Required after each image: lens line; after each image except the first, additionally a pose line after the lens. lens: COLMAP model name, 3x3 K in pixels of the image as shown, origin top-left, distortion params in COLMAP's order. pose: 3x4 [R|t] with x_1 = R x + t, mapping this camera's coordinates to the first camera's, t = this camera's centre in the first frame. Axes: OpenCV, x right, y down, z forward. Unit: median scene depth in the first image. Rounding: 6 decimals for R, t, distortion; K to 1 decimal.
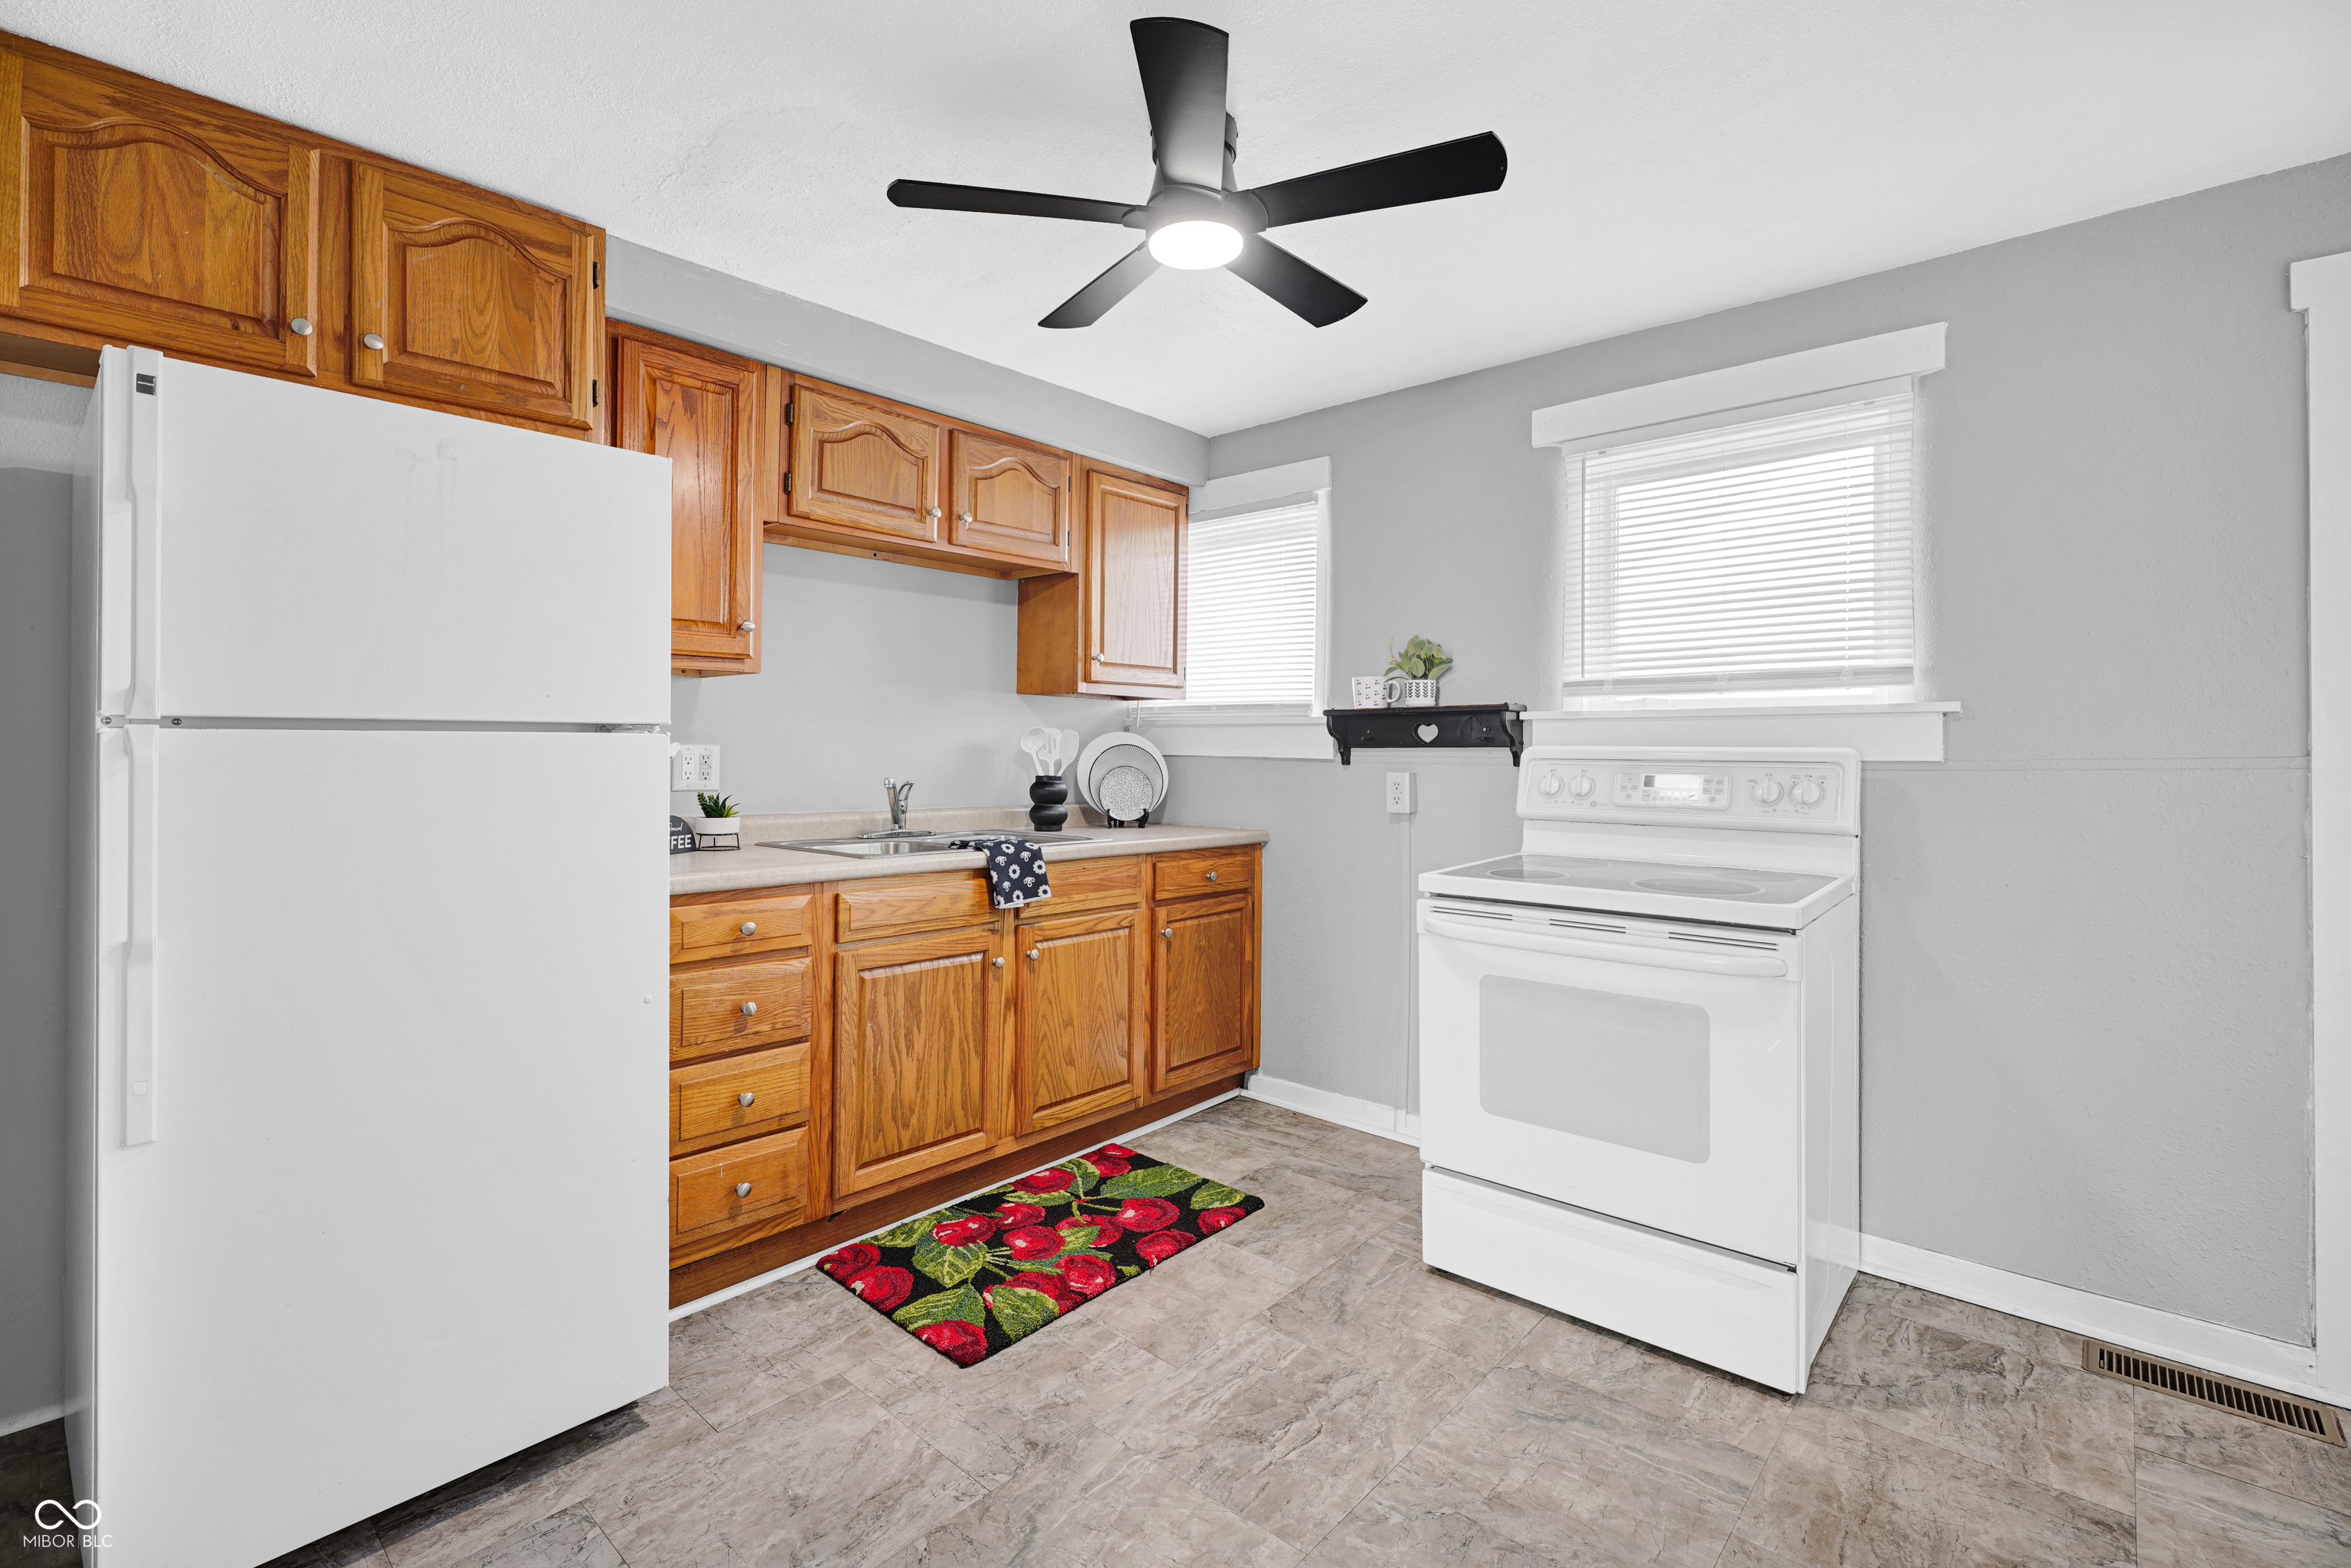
lens RADIAL K [[1044.6, 0, 1187.8], [0, 1044.6, 739.3], [0, 0, 1]] dist [-0.012902, 0.002687]
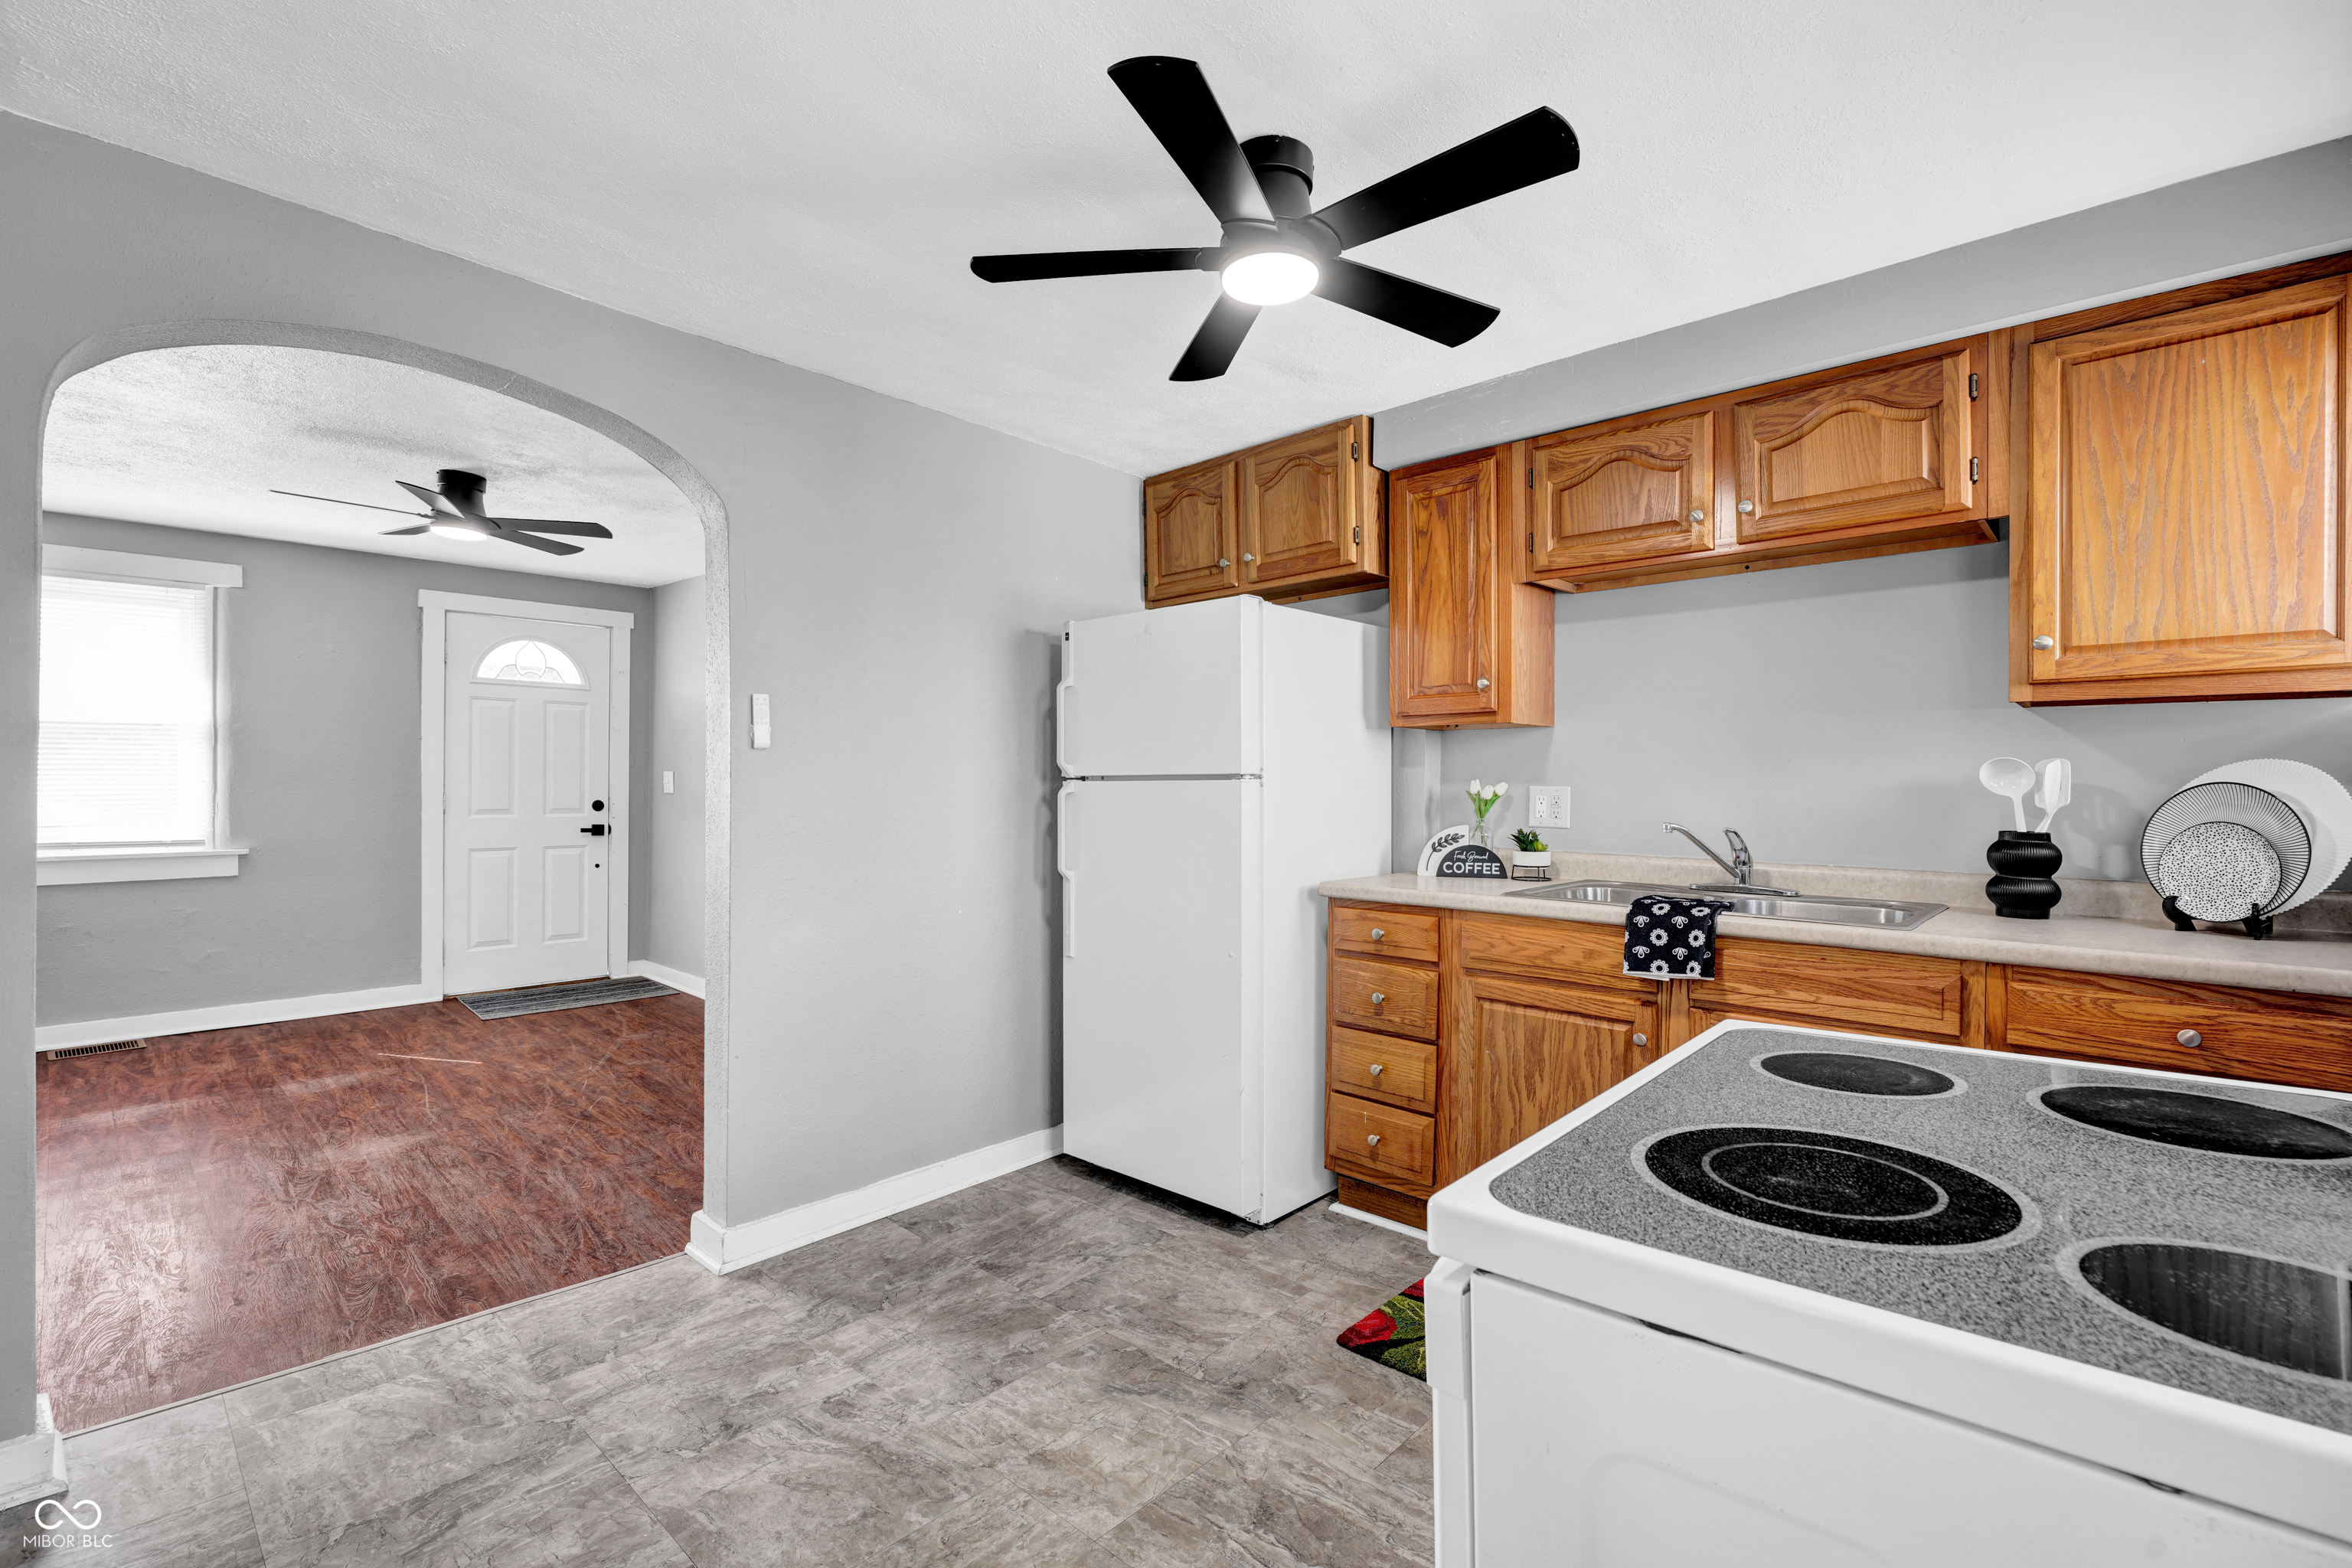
lens RADIAL K [[1045.1, 0, 1166.3], [0, 1045.1, 777.3], [0, 0, 1]] dist [-0.012902, 0.002687]
pose [[-0.027969, -0.011695, -0.999540, 0.671560], [0.009944, 0.999879, -0.011977, 0.004795], [0.999559, -0.010274, -0.027849, 0.623541]]
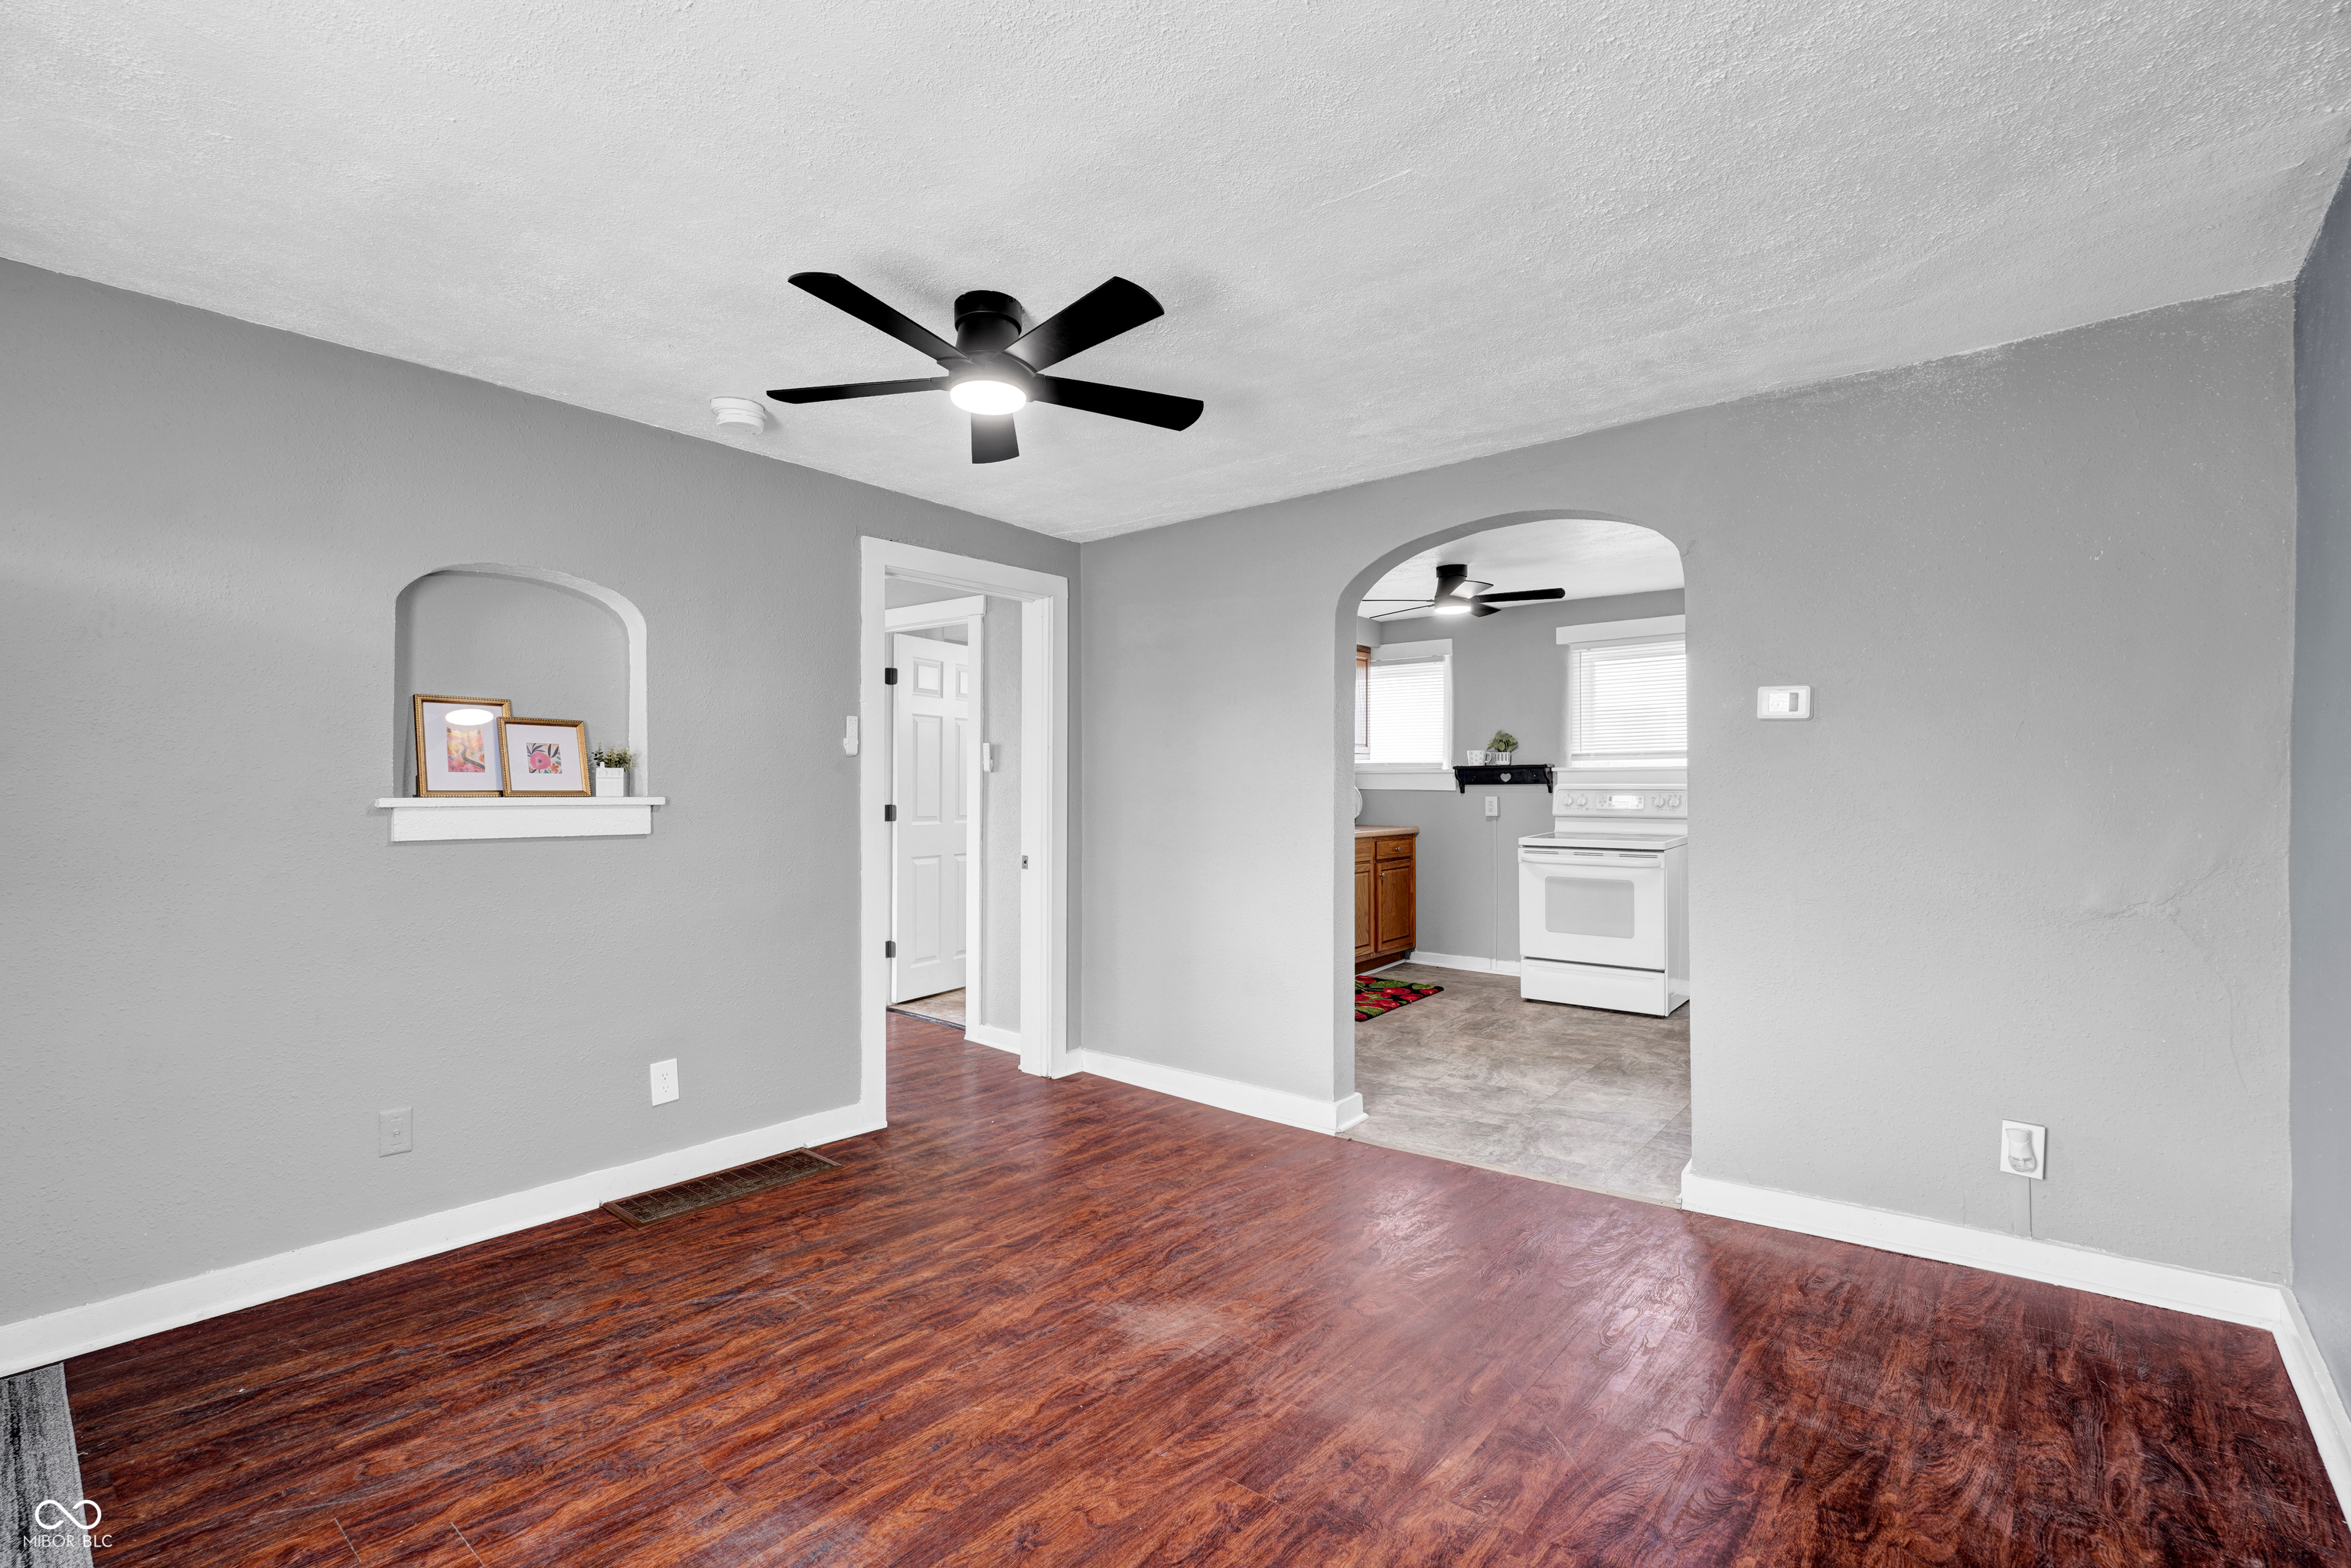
lens RADIAL K [[1044.6, 0, 1193.2], [0, 1044.6, 783.3], [0, 0, 1]] dist [-0.012902, 0.002687]
pose [[0.999103, -0.013601, 0.040099, -0.543911], [0.012958, 0.999784, 0.016268, -0.041111], [-0.040312, -0.015734, 0.999063, -1.204158]]
